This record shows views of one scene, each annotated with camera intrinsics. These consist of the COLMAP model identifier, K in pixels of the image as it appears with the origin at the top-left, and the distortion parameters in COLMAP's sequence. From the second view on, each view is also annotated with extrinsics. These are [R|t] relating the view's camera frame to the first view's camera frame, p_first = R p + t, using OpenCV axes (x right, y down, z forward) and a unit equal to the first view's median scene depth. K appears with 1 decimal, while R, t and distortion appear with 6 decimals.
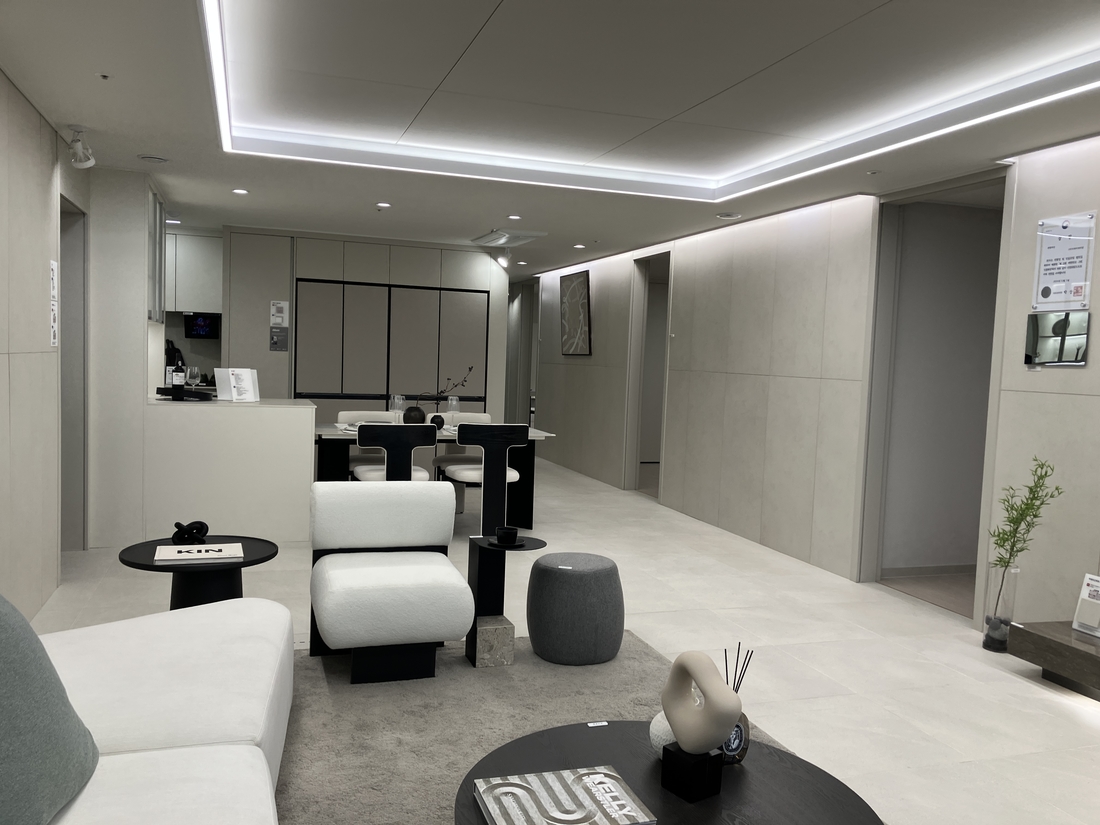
lens RADIAL K [[895.9, 0, 550.4], [0, 895.9, 415.8], [0, 0, 1]] dist [-0.007404, -0.006389]
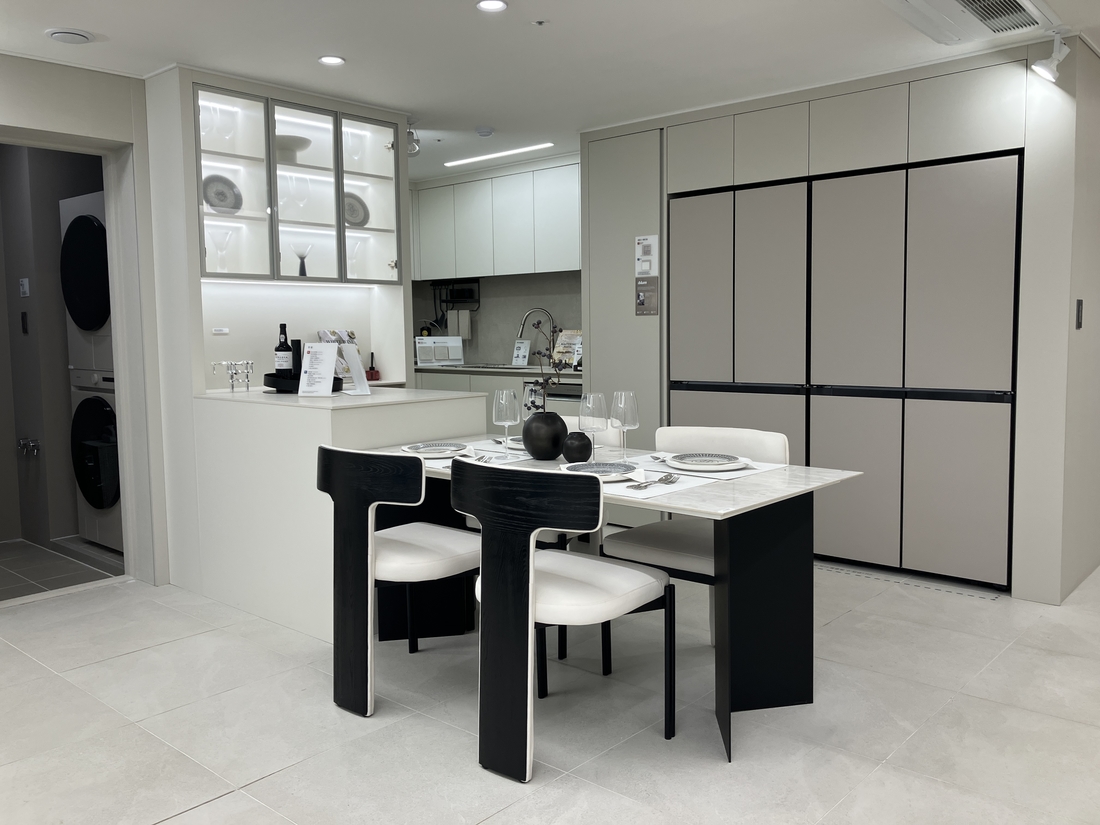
lens RADIAL K [[895.9, 0, 549.0], [0, 895.9, 407.5], [0, 0, 1]] dist [-0.007404, -0.006389]
pose [[0.492750, 0.026849, -0.869757, 0.214246], [-0.022605, 0.999582, 0.018050, -0.017294], [0.869878, 0.010766, 0.493150, 0.630235]]
